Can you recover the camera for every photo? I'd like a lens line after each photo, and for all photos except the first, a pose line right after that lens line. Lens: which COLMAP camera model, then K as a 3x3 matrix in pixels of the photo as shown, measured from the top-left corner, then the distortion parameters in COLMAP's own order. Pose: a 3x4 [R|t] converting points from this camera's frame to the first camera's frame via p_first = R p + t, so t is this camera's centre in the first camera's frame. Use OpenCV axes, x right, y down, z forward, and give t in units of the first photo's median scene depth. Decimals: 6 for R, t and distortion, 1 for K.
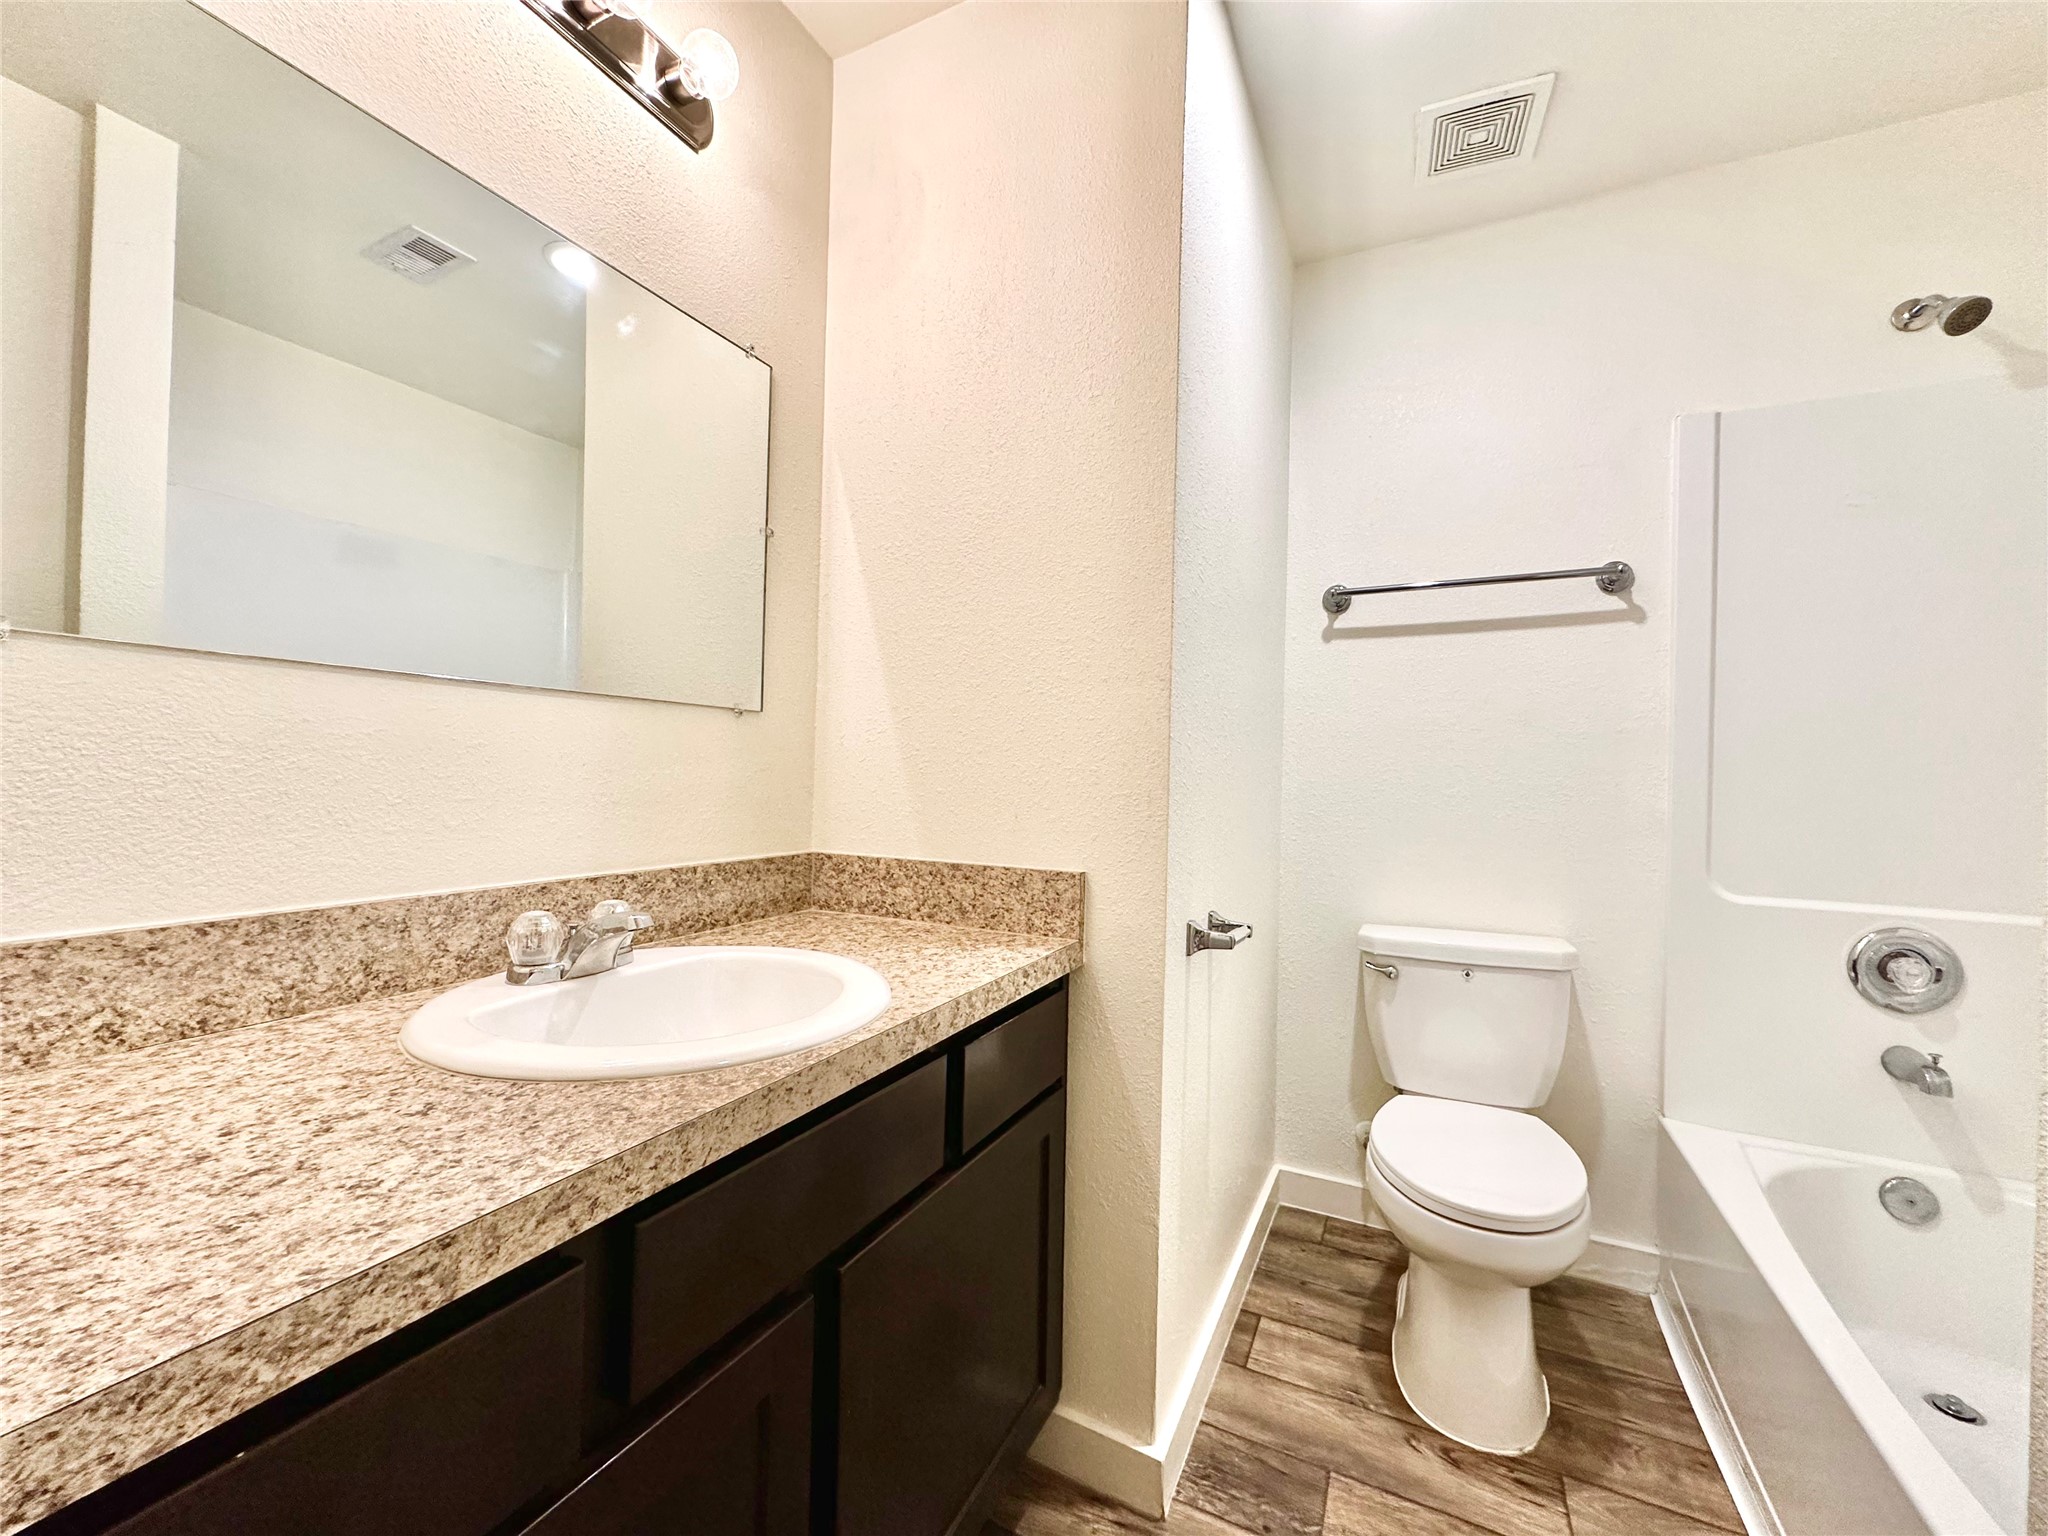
lens RADIAL K [[814.9, 0, 1028.9], [0, 814.9, 770.2], [0, 0, 1]] dist [-0.001340, -0.000999]
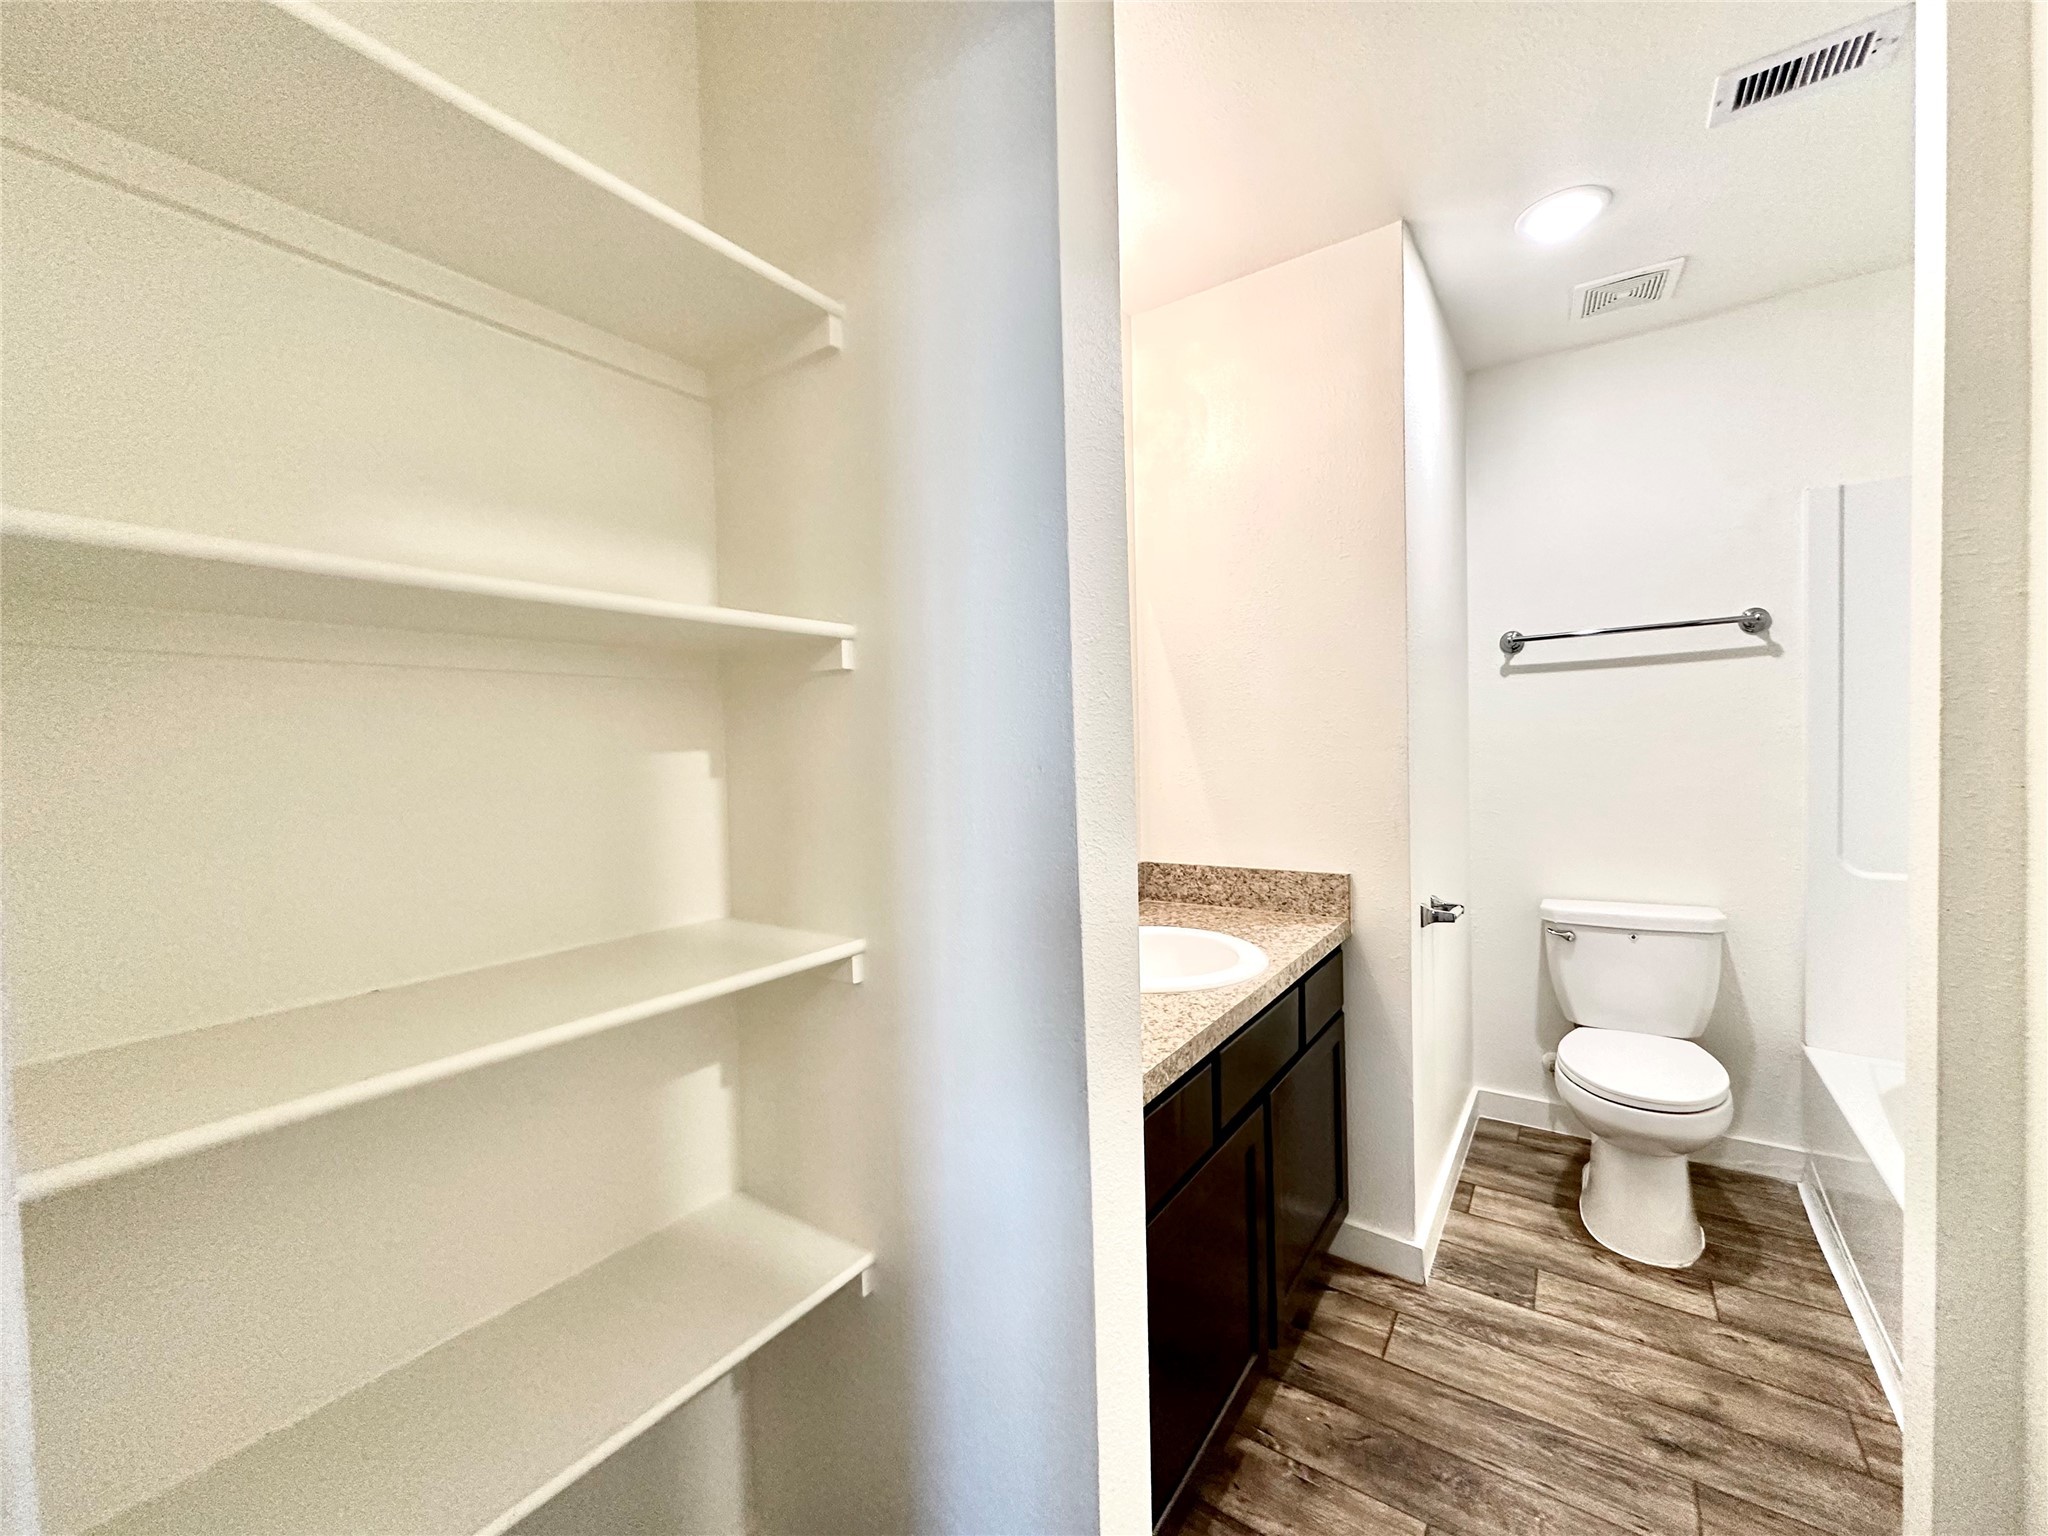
lens RADIAL K [[814.9, 0, 1024.8], [0, 814.9, 767.9], [0, 0, 1]] dist [-0.001340, -0.000999]
pose [[0.986656, -0.044006, -0.156758, -0.217518], [0.048715, 0.998466, 0.026325, -0.106863], [0.155359, -0.033610, 0.987286, -0.450963]]
